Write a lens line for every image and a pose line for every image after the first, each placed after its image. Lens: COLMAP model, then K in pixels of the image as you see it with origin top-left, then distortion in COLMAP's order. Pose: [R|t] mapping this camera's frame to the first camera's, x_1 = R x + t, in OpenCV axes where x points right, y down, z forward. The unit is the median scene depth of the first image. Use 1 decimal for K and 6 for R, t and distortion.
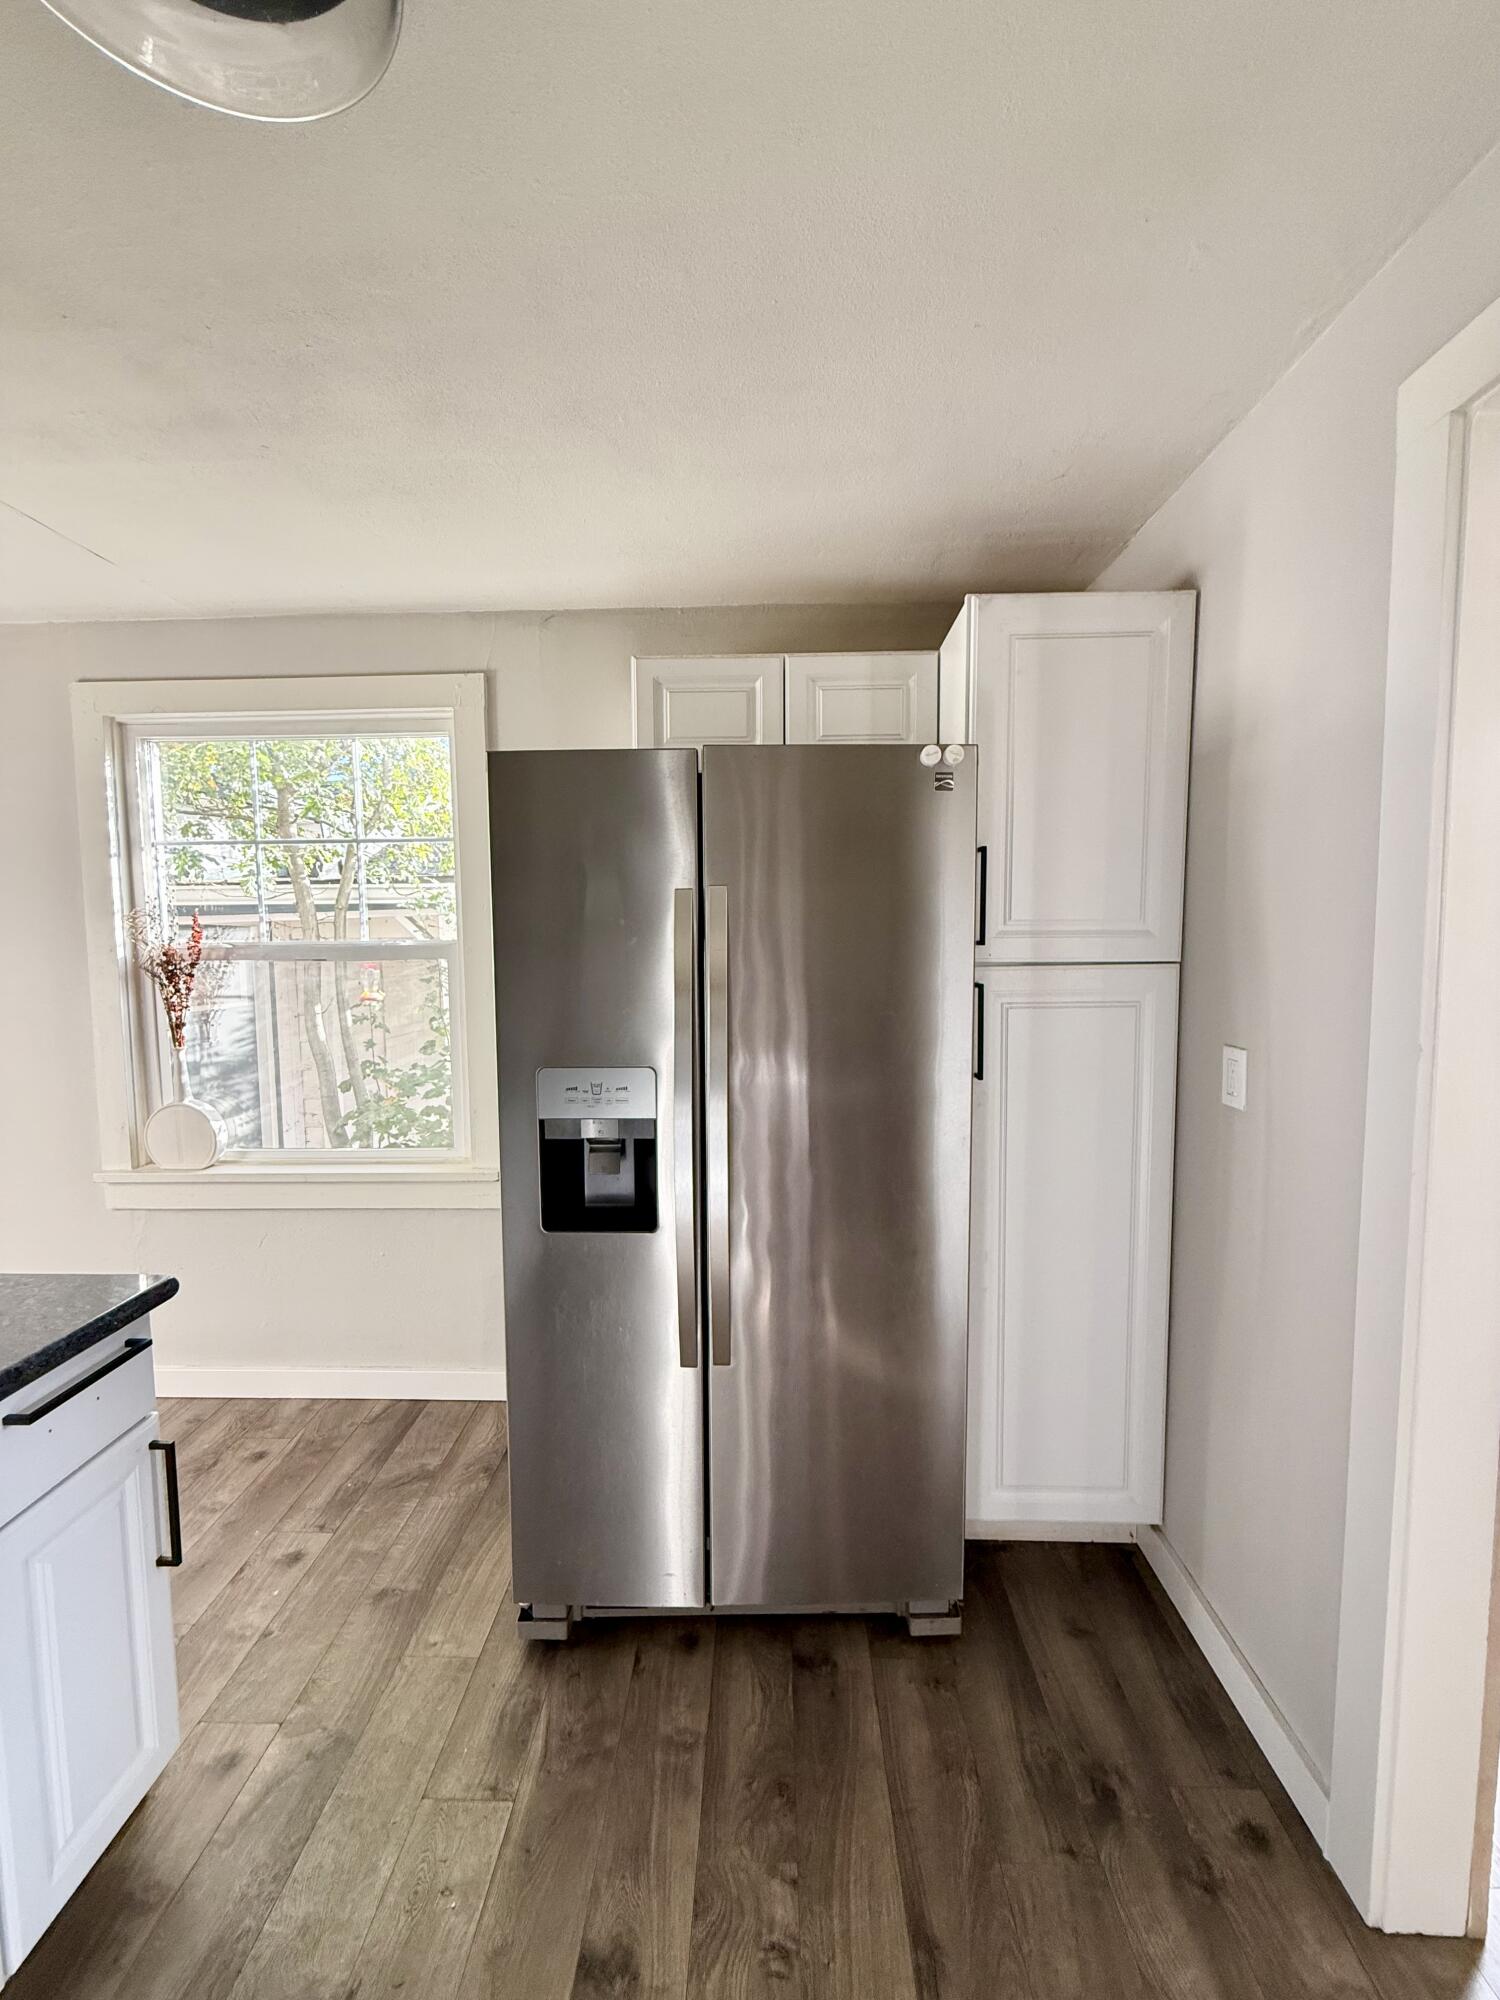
lens RADIAL K [[795.1, 0, 752.4], [0, 795.1, 993.7], [0, 0, 1]] dist [0.001025, -0.000150]
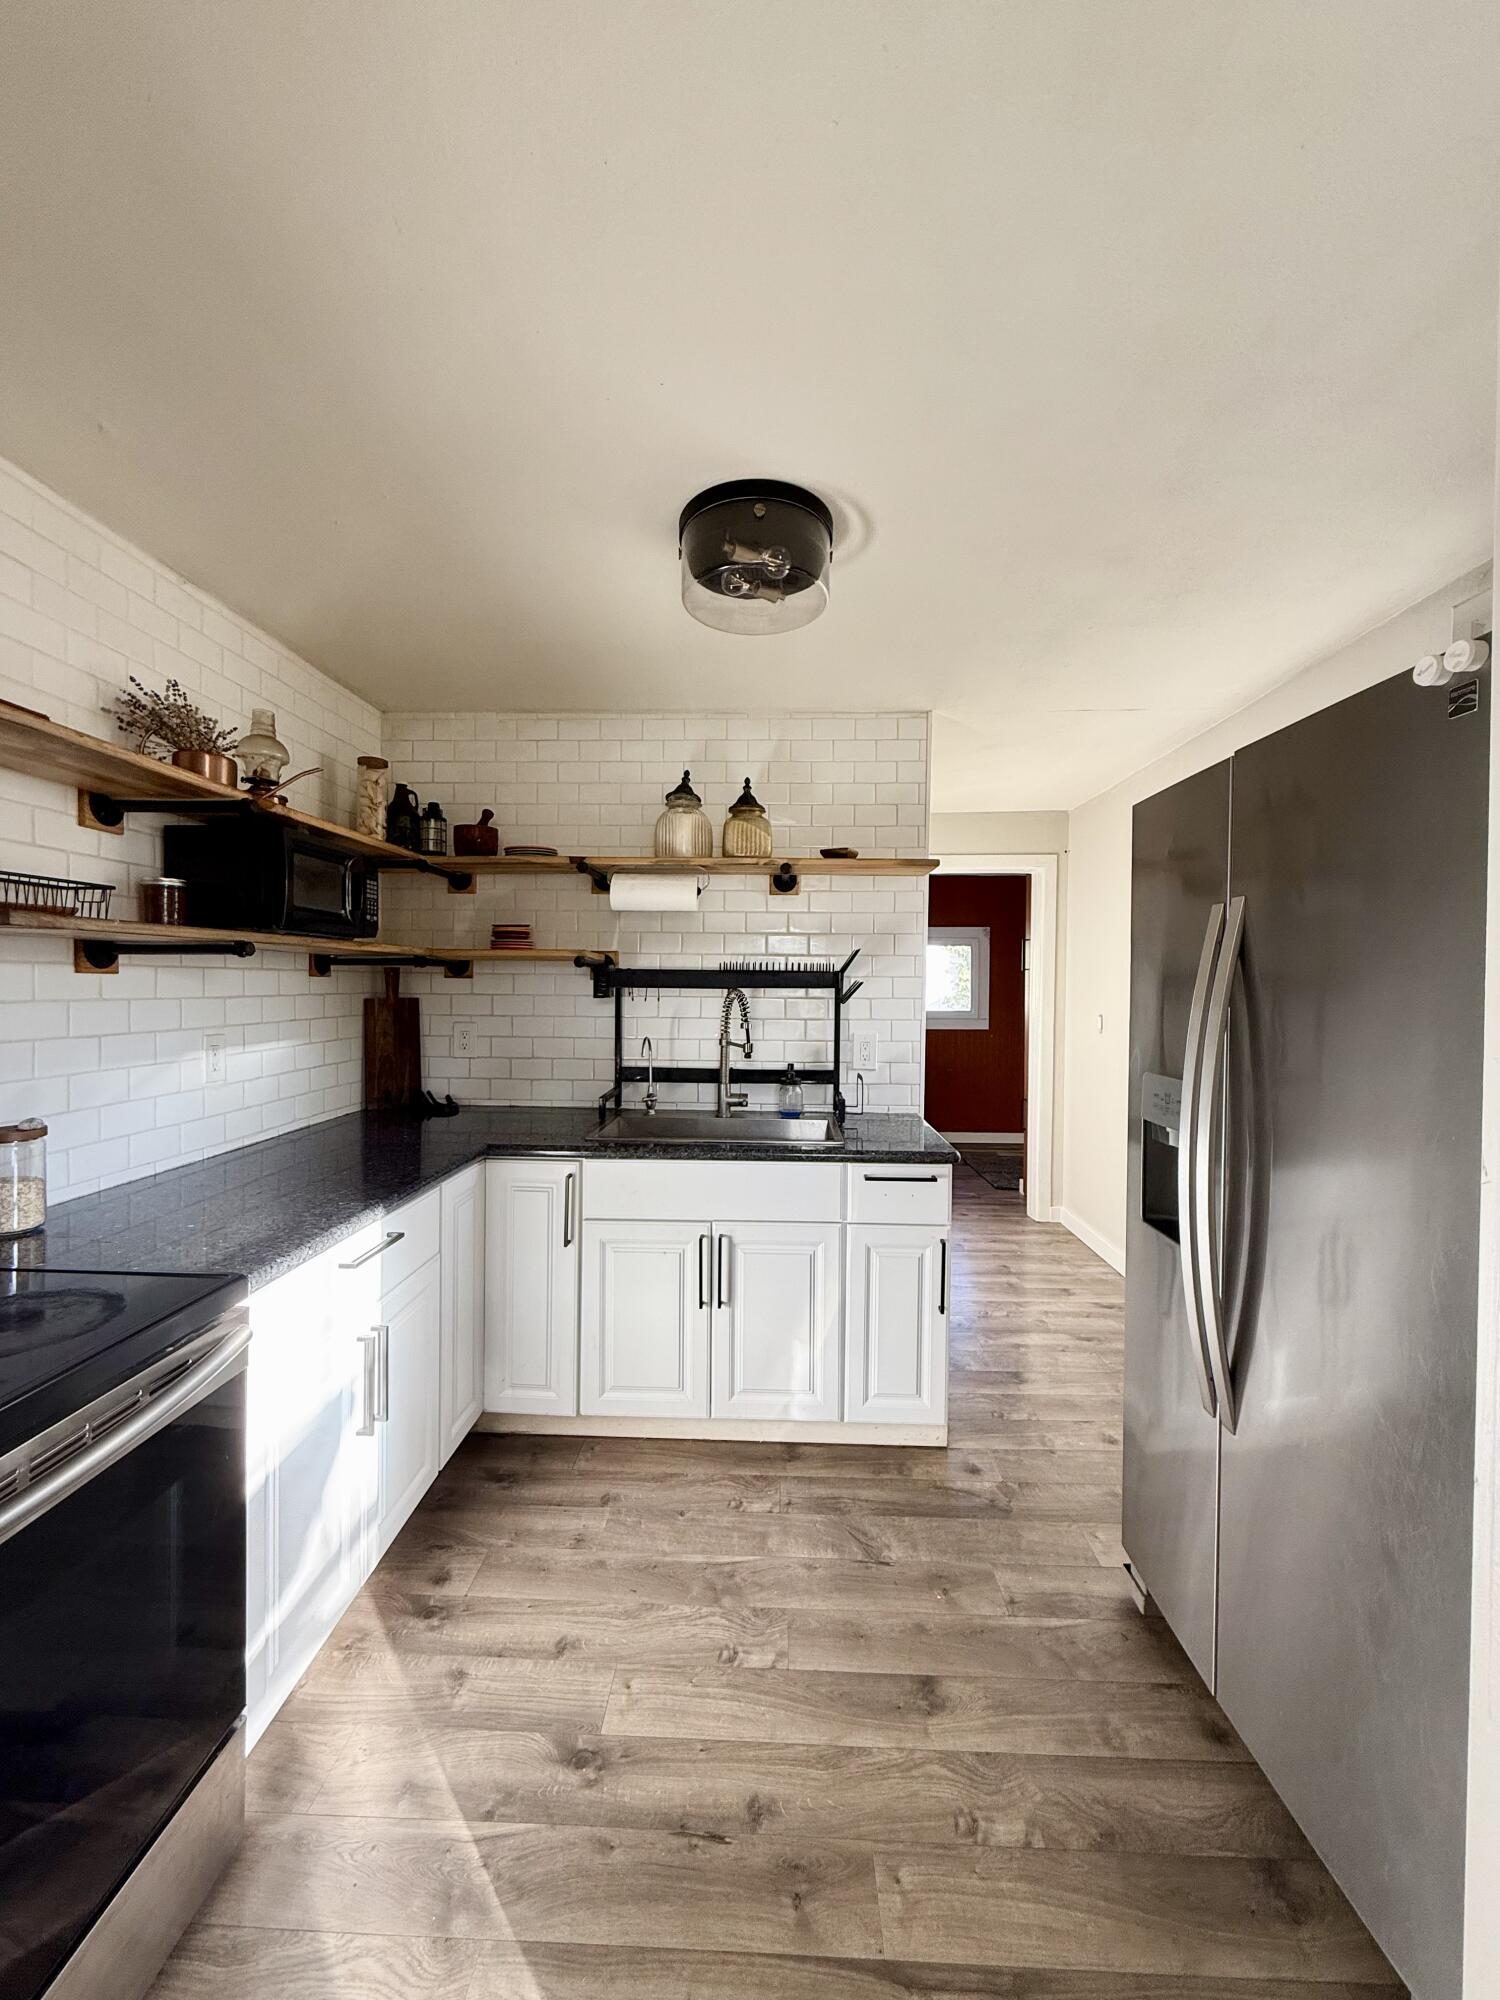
lens RADIAL K [[795.1, 0, 749.1], [0, 795.1, 999.5], [0, 0, 1]] dist [0.001025, -0.000150]
pose [[-0.009846, 0.028103, -0.999557, 0.998574], [-0.081052, 0.996293, 0.028809, 0.001293], [0.996661, 0.081299, -0.007532, 0.507321]]
